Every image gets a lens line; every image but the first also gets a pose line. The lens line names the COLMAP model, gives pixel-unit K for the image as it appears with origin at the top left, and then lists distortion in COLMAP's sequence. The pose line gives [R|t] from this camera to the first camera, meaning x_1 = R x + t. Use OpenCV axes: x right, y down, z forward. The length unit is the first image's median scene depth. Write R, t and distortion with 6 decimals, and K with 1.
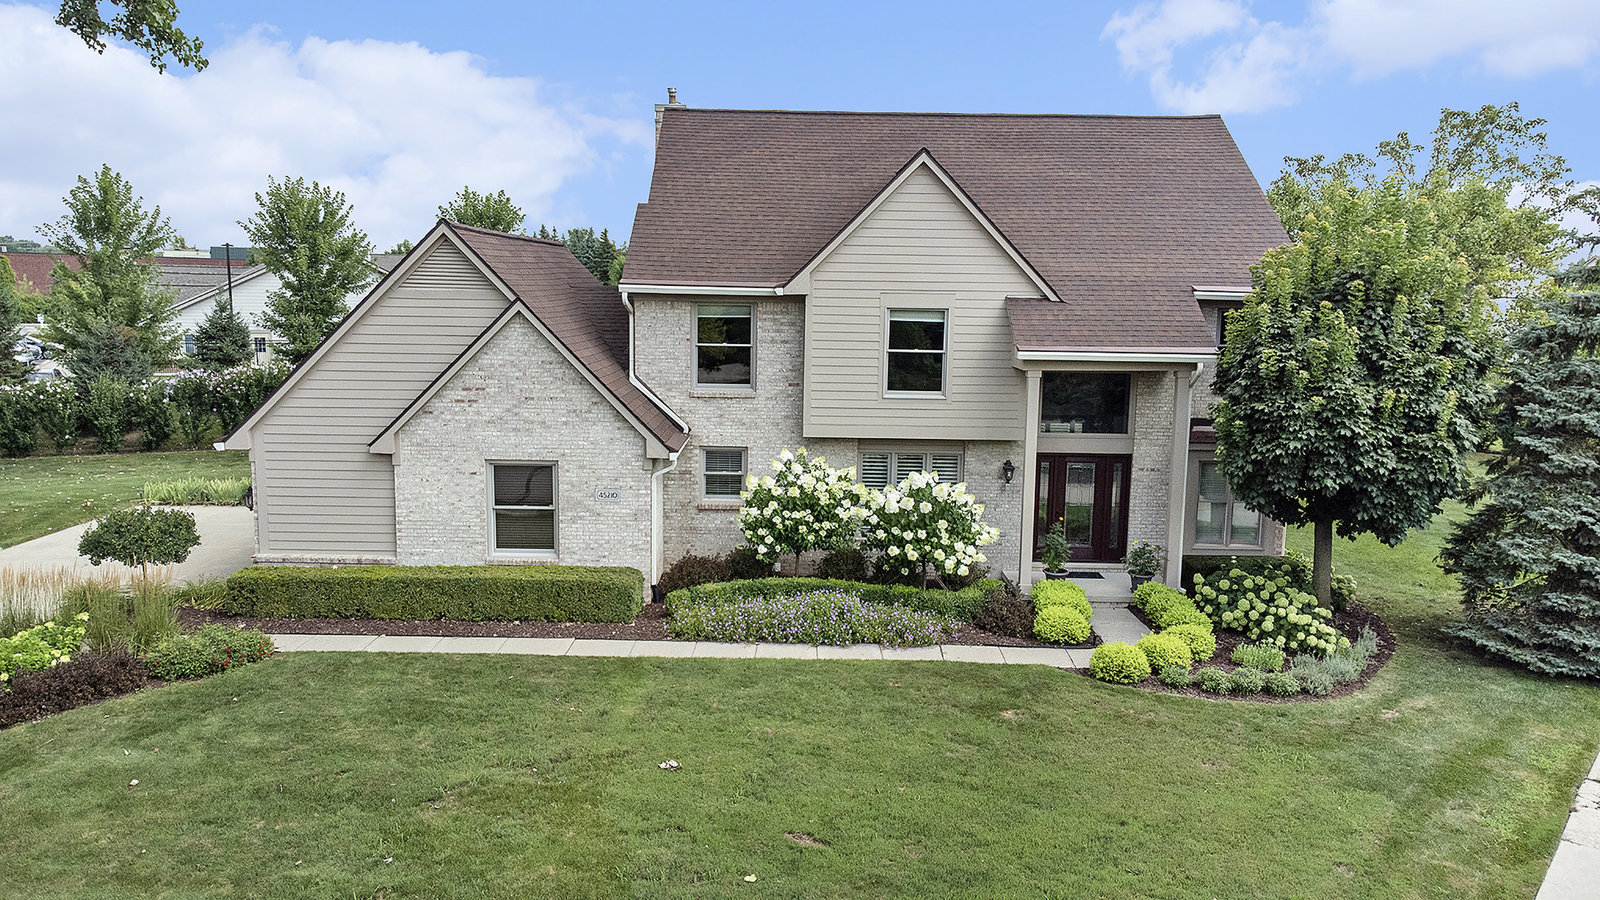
lens RADIAL K [[1170.8, 0, 800.0], [0, 1170.8, 450.0], [0, 0, 1]] dist [-0.006997, 0.067690]
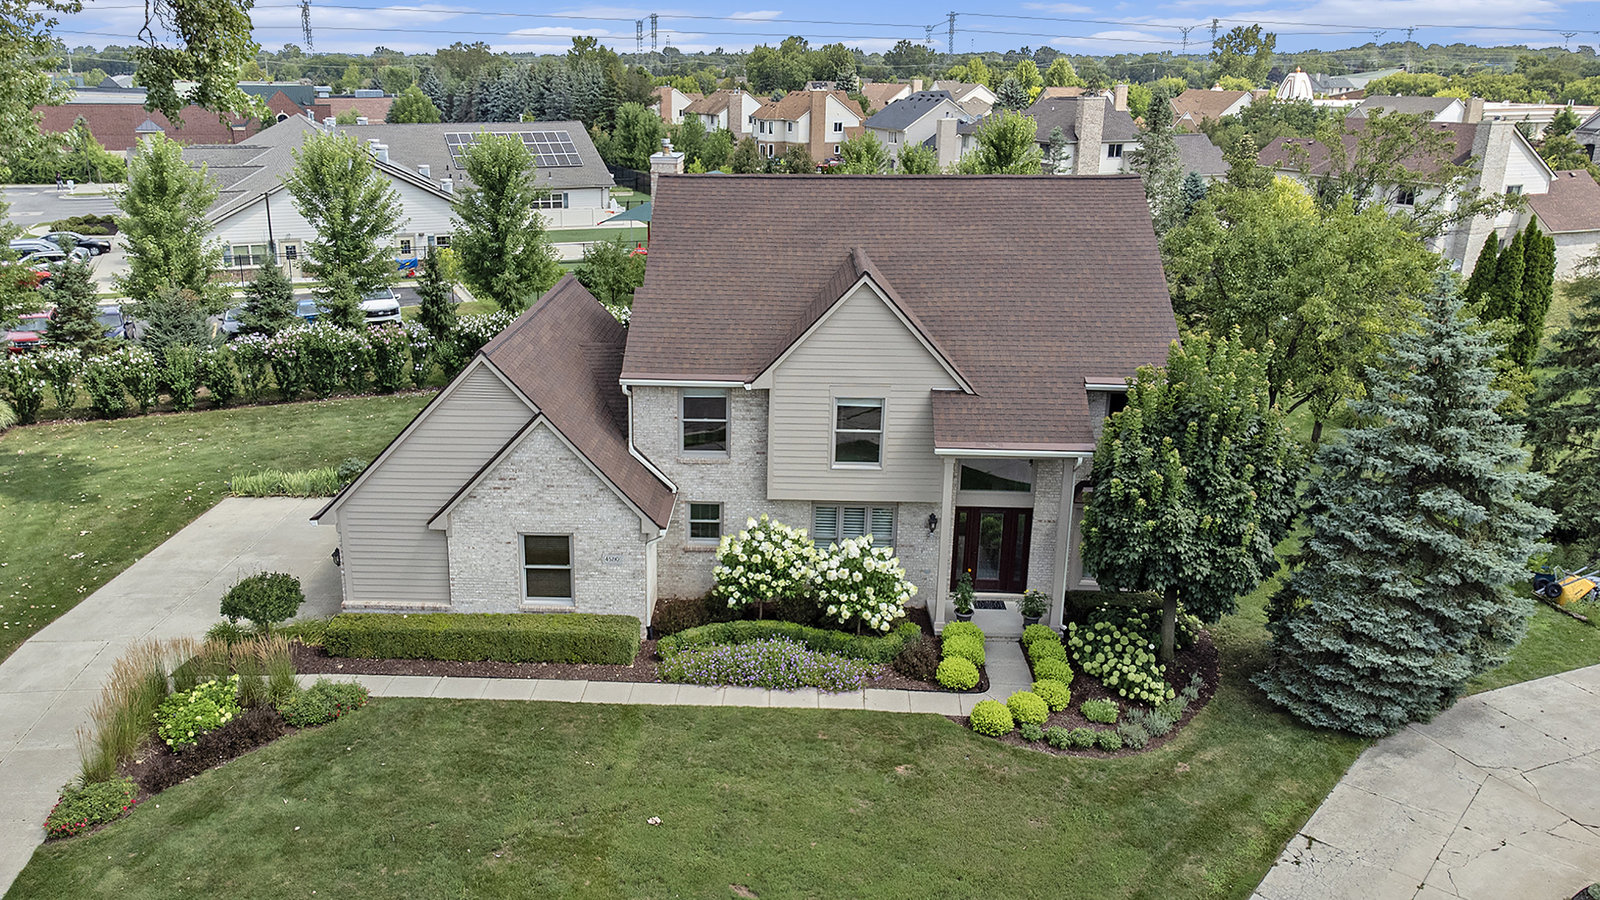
lens RADIAL K [[1224.3, 0, 782.7], [0, 1224.3, 371.6], [0, 0, 1]] dist [0.010075, -0.003238]
pose [[0.999527, 0.006586, -0.030033, 0.064148], [-0.002883, 0.992559, 0.121733, -0.339502], [0.030611, -0.121589, 0.992108, -0.313309]]
